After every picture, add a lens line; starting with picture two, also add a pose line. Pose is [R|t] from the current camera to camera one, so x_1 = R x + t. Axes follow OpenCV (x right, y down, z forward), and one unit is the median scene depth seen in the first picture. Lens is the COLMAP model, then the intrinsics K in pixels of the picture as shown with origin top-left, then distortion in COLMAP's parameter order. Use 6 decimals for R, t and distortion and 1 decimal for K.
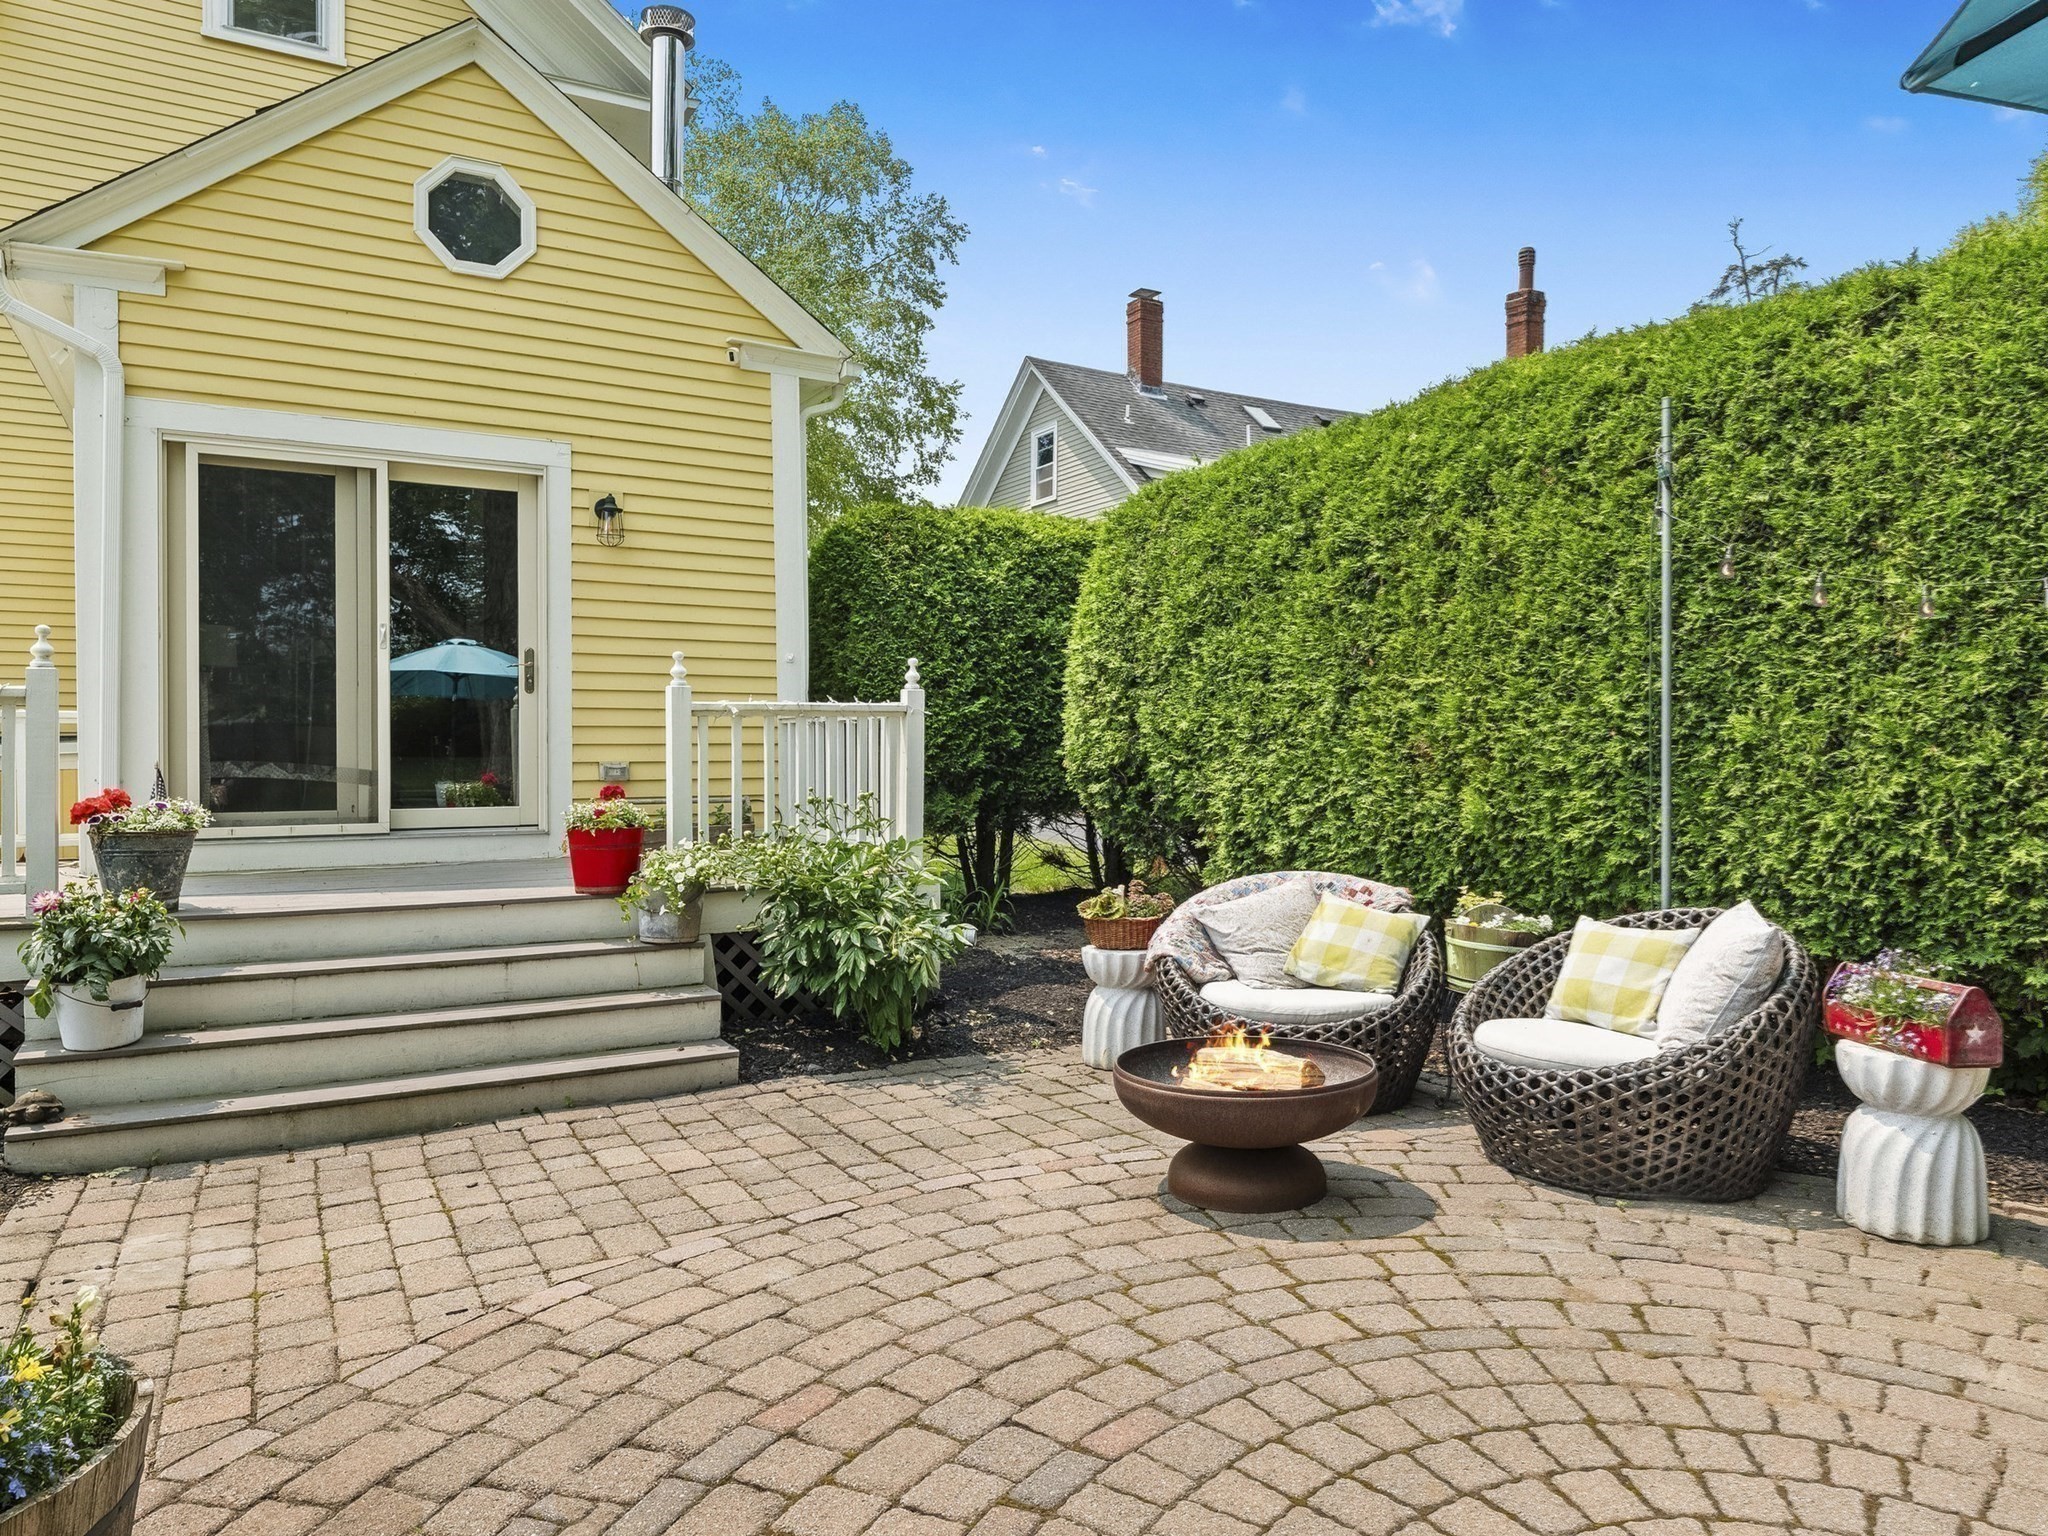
lens RADIAL K [[1363.1, 0, 1033.6], [0, 1363.1, 763.8], [0, 0, 1]] dist [0.008218, -0.005026]
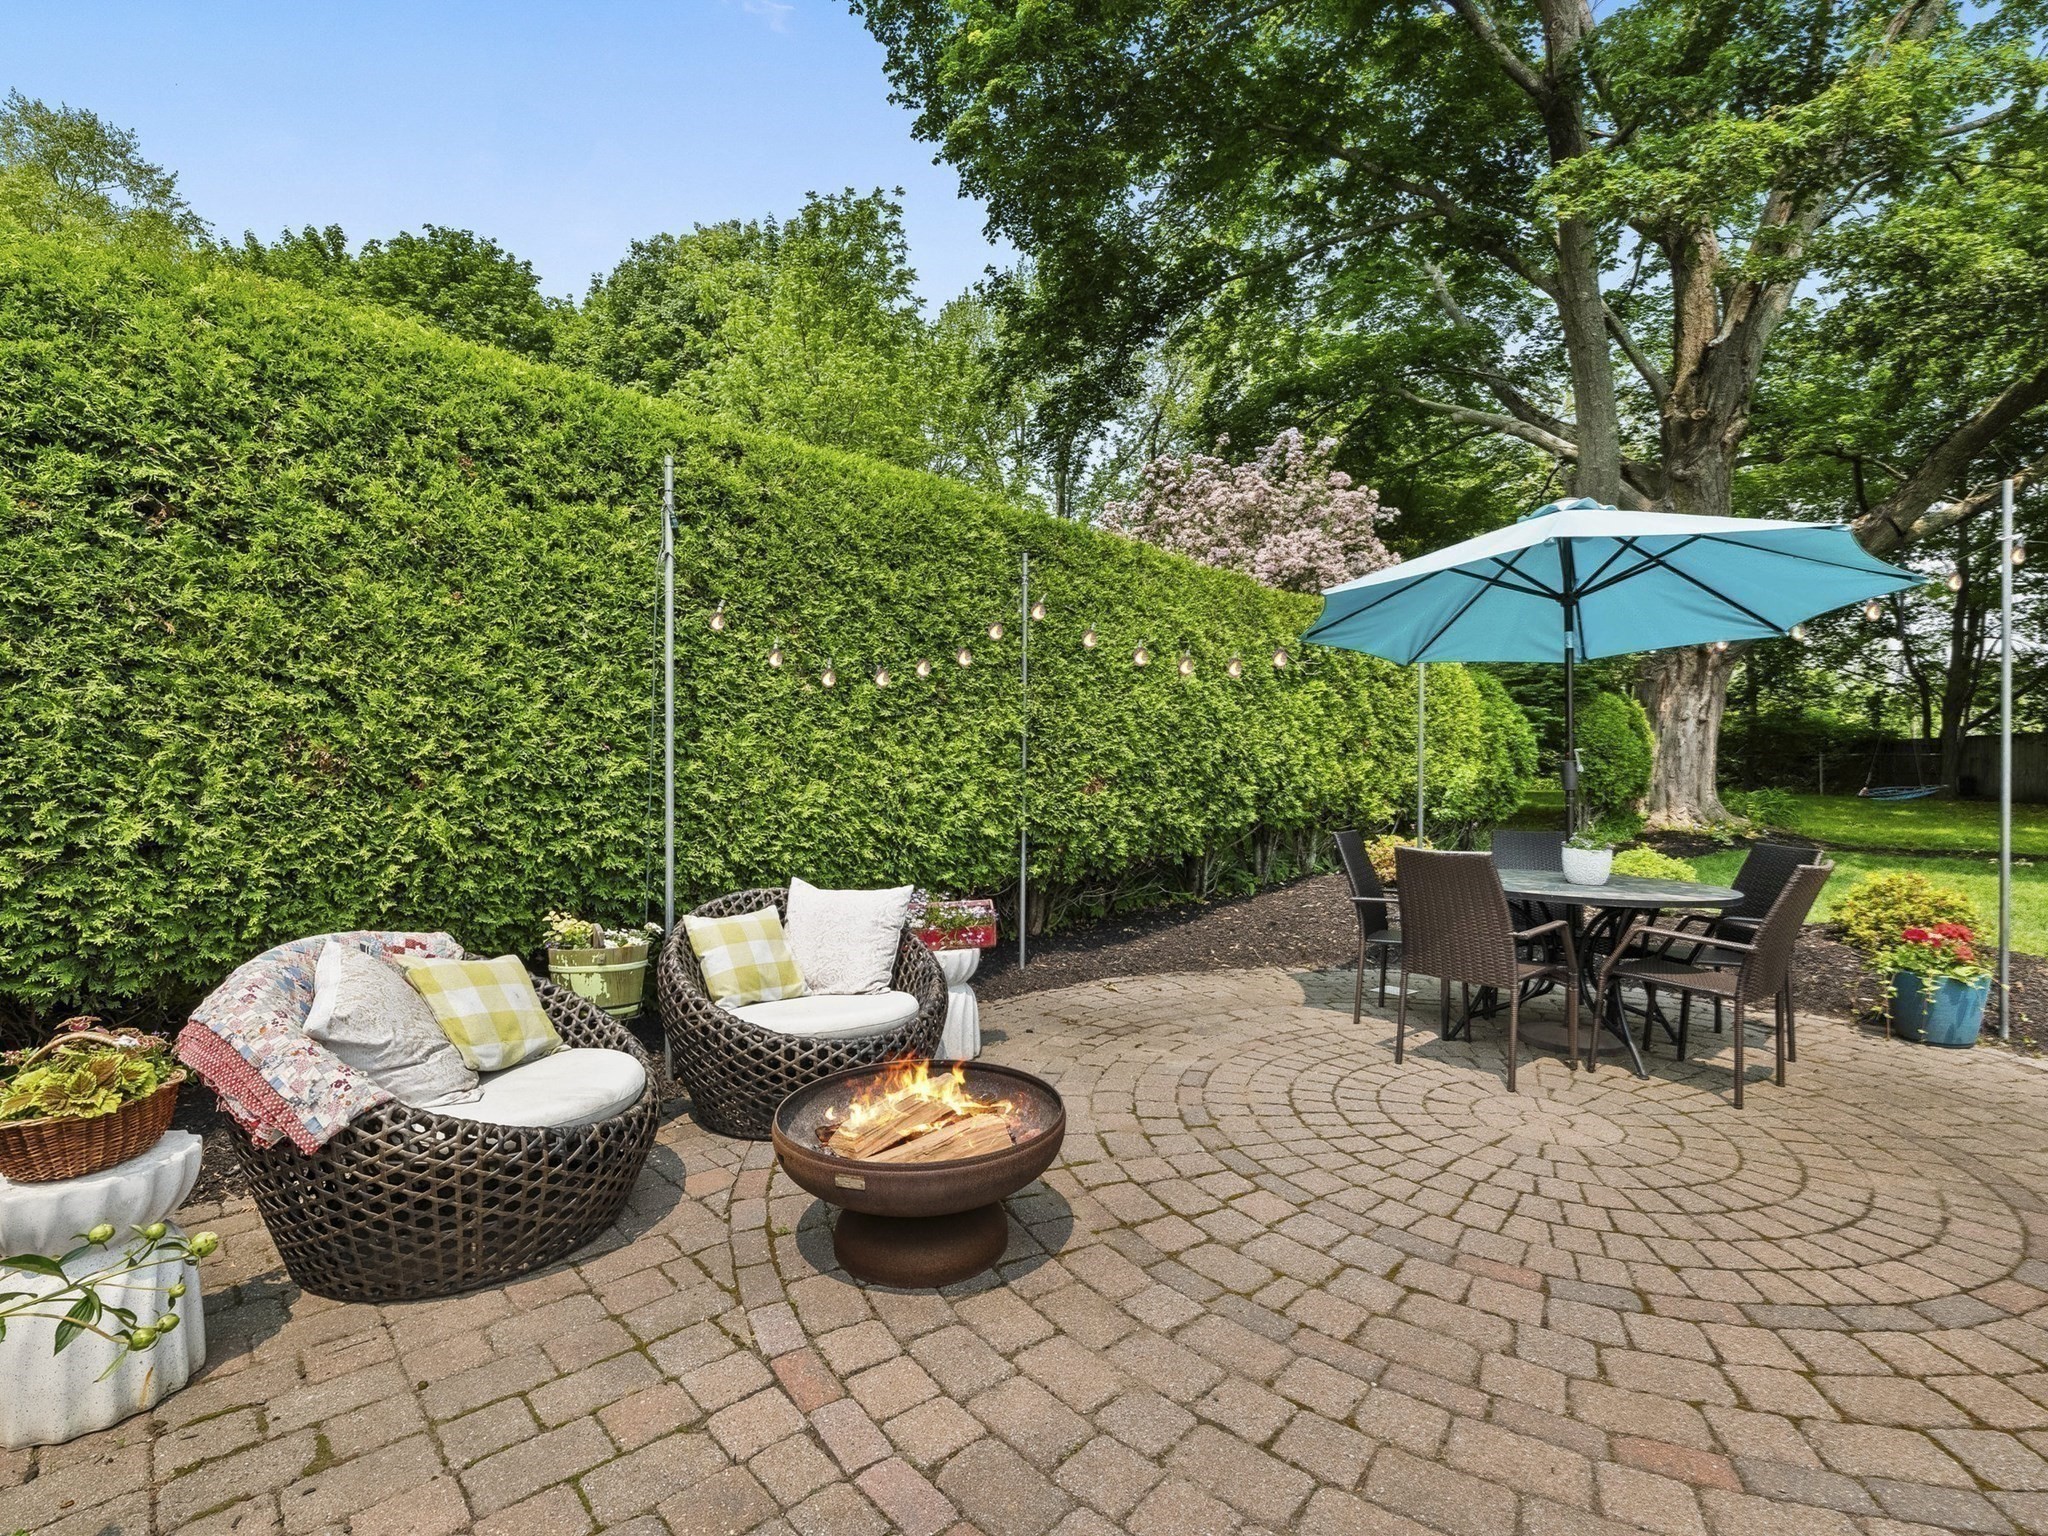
lens RADIAL K [[987.6, 0, 1018.6], [0, 987.6, 784.5], [0, 0, 1]] dist [-0.003042, -0.002728]
pose [[-0.214470, -0.010804, 0.976671, -0.520585], [0.006433, 0.999902, 0.012474, -0.000168], [-0.976709, 0.008958, -0.214379, 1.133496]]
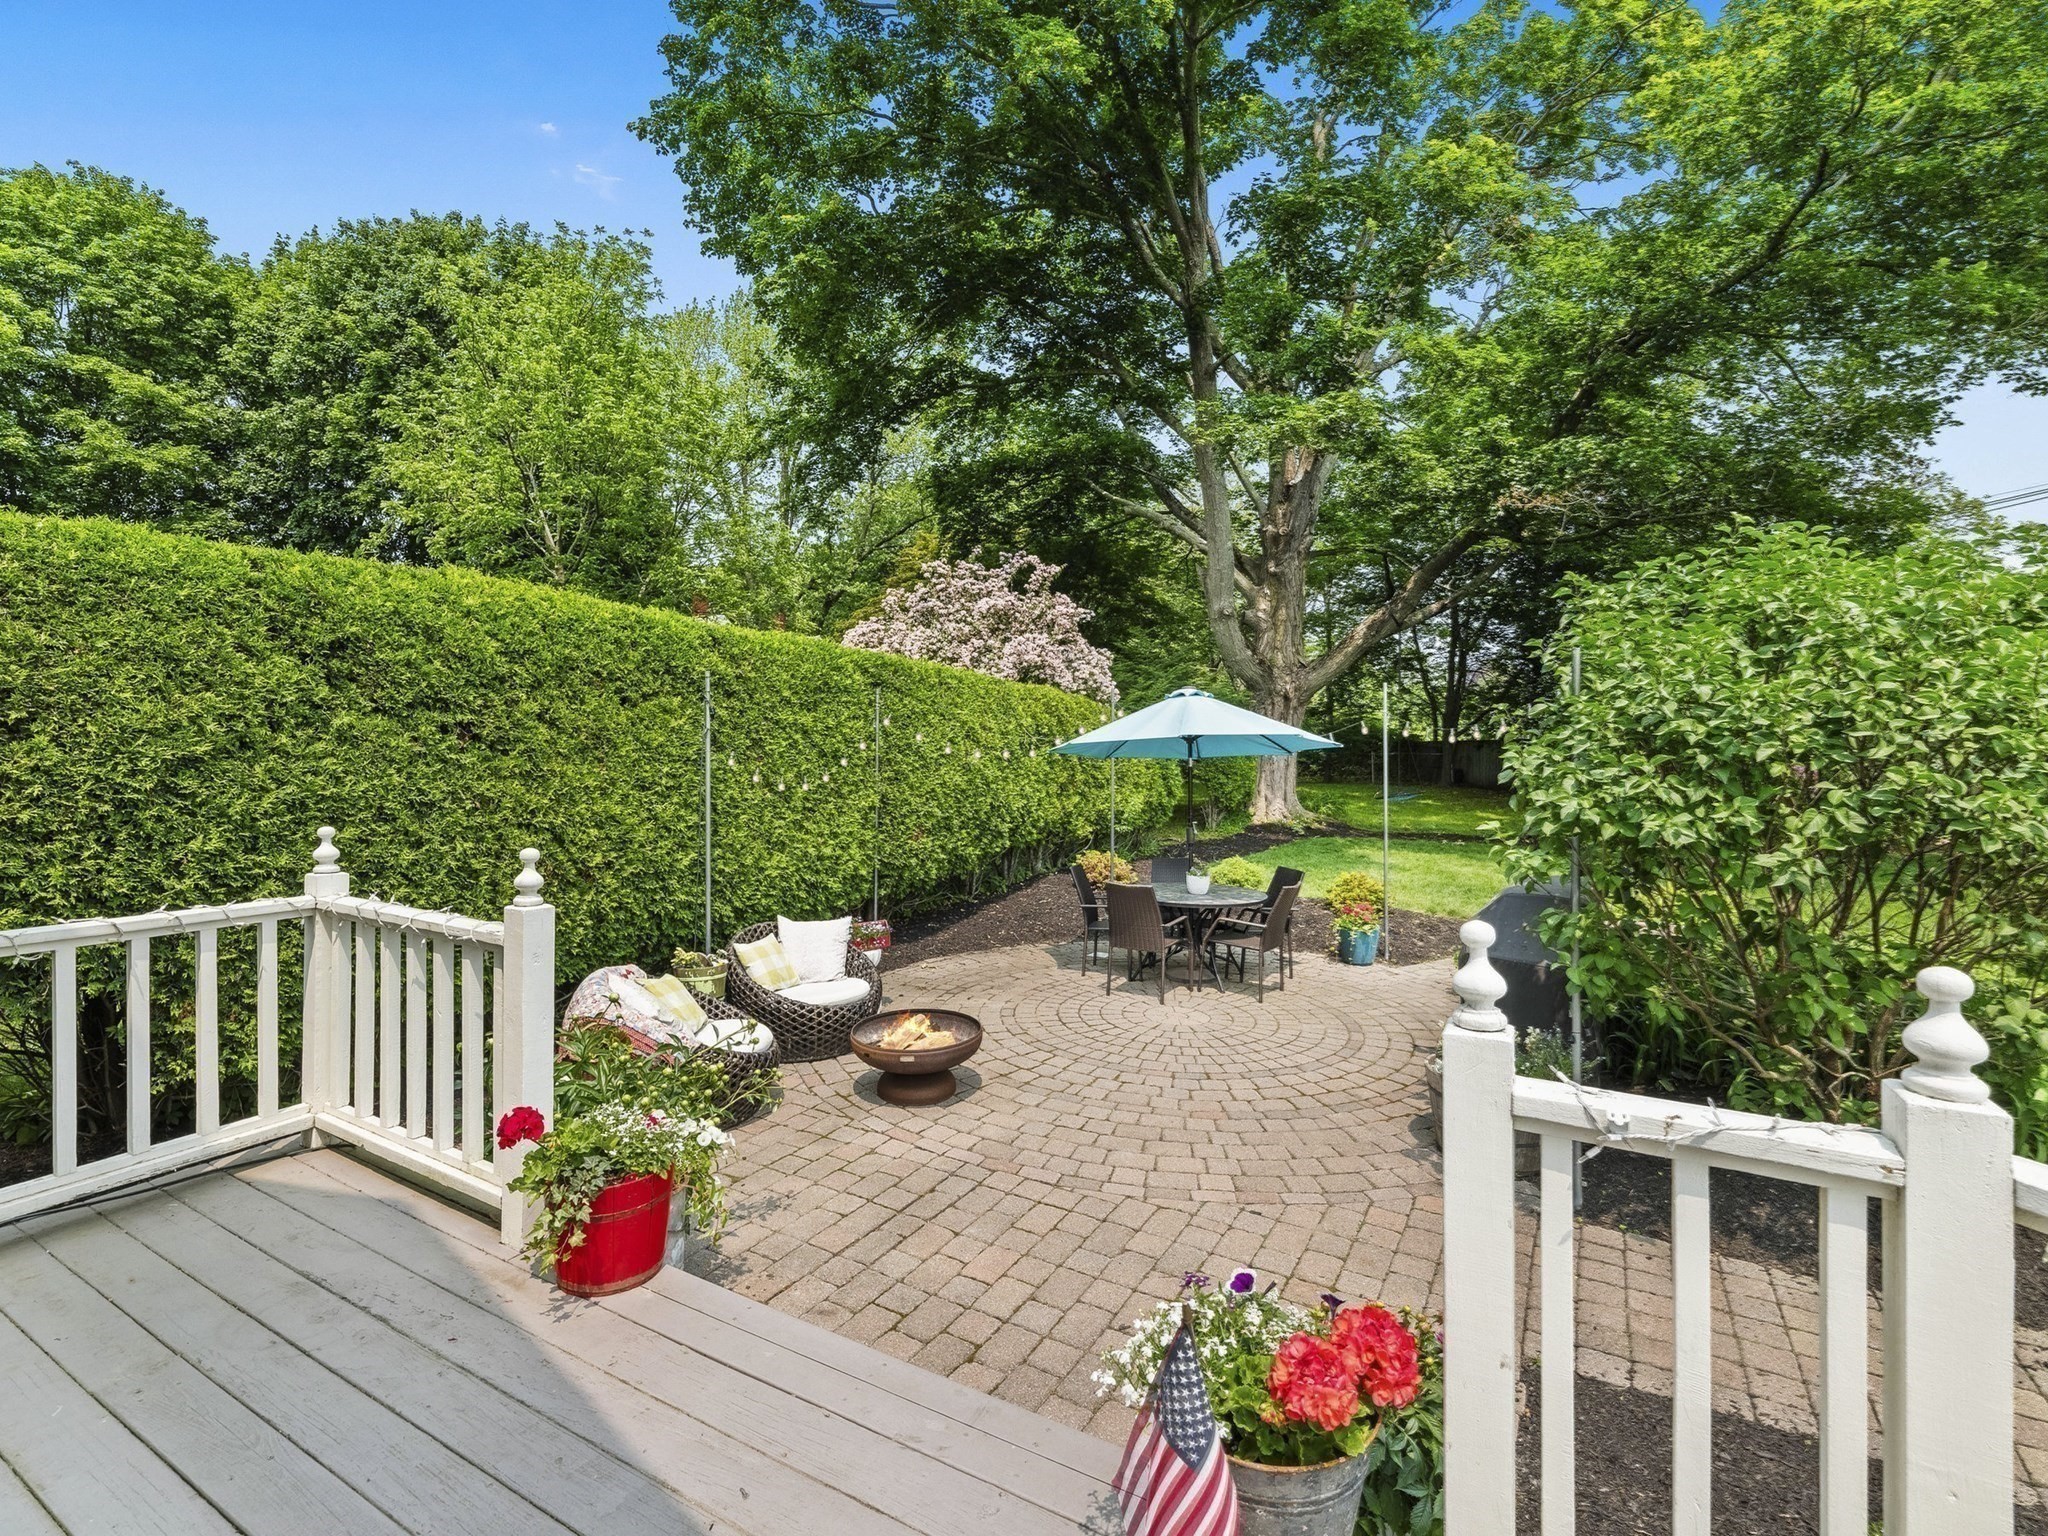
lens RADIAL K [[946.6, 0, 1023.3], [0, 946.6, 750.4], [0, 0, 1]] dist [-0.002388, -0.000249]
pose [[-0.502956, -0.000496, 0.864312, -1.174986], [0.008437, 0.999949, 0.005484, -0.202054], [-0.864271, 0.010051, -0.502926, 1.640105]]
